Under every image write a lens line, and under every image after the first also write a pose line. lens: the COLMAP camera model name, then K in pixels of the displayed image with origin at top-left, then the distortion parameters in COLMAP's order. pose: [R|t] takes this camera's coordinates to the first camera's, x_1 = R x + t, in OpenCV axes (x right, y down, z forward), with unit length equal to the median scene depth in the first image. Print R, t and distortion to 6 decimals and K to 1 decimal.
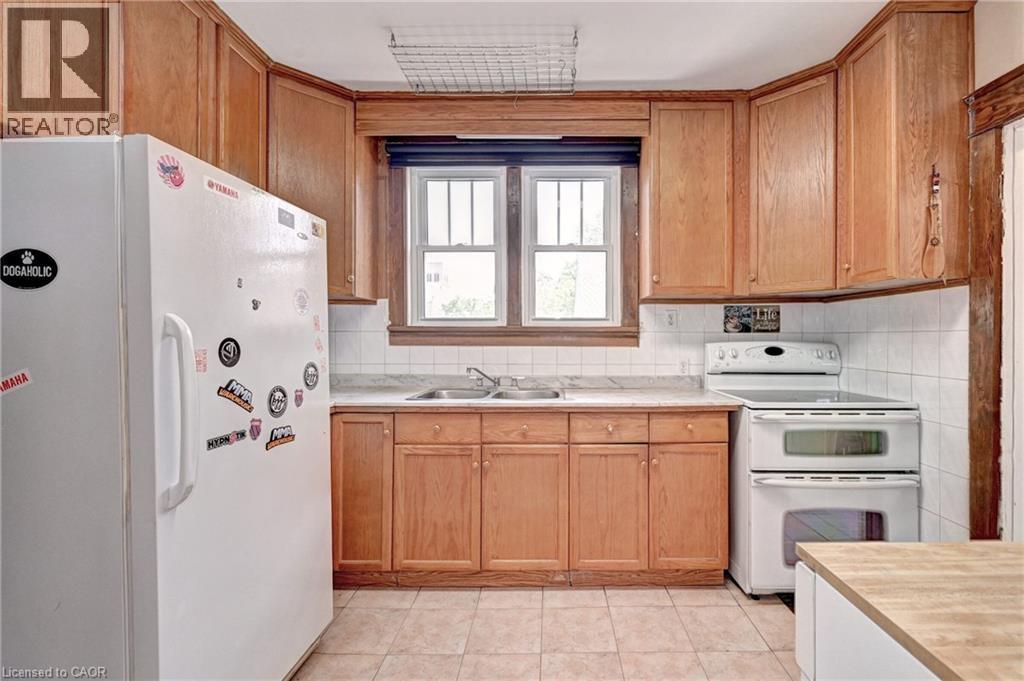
lens RADIAL K [[462.9, 0, 516.5], [0, 462.9, 336.0], [0, 0, 1]] dist [0.001827, 0.000131]
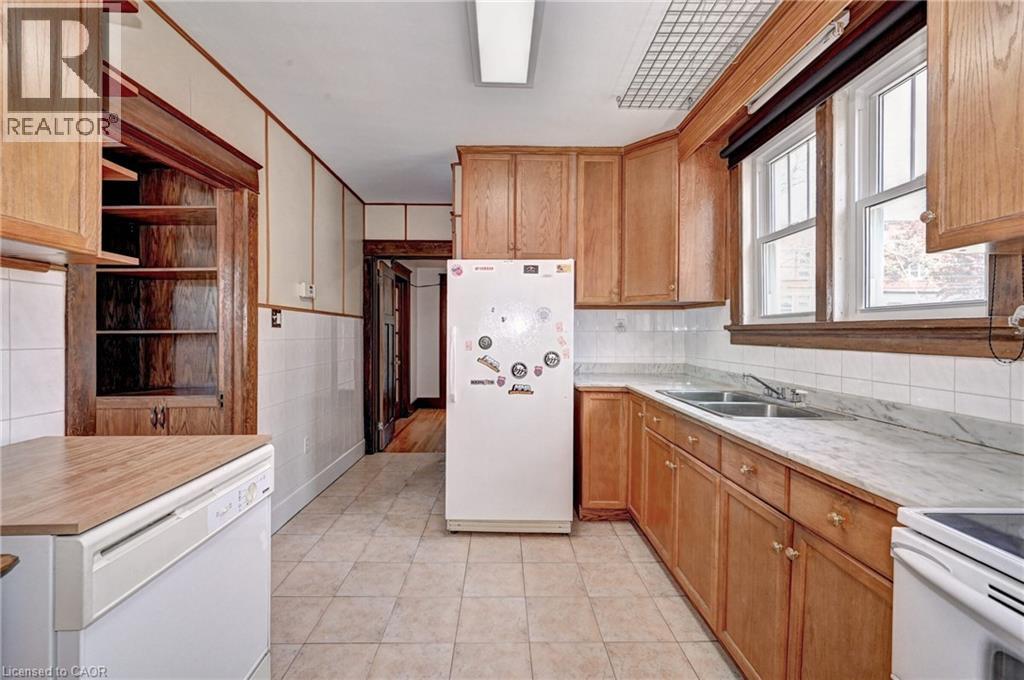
lens RADIAL K [[390.7, 0, 507.2], [0, 390.7, 336.4], [0, 0, 1]] dist [-0.000006, -0.000040]
pose [[0.069166, 0.005147, -0.997592, 0.962925], [0.000605, 0.999986, 0.005201, -0.003270], [0.997605, -0.000963, 0.069162, 0.773827]]
